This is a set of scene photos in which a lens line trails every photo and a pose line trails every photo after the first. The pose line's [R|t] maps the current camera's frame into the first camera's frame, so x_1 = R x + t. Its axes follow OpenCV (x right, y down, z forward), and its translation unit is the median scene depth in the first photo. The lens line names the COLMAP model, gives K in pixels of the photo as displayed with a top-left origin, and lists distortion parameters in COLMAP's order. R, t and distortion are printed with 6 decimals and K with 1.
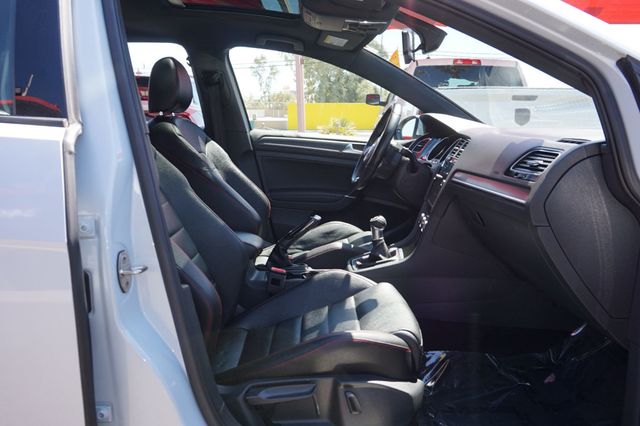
lens RADIAL K [[510.6, 0, 322.5], [0, 510.6, 216.2], [0, 0, 1]] dist [-0.030173, 0.024560]
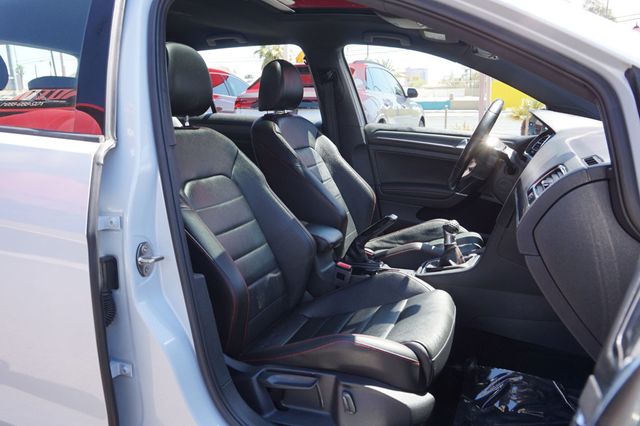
lens RADIAL K [[510.6, 0, 317.9], [0, 510.6, 215.7], [0, 0, 1]] dist [-0.030173, 0.024560]
pose [[0.926954, 0.070282, -0.368532, 0.316016], [-0.056491, 0.997244, 0.048092, -0.056391], [0.370897, -0.023760, 0.928370, 0.011277]]
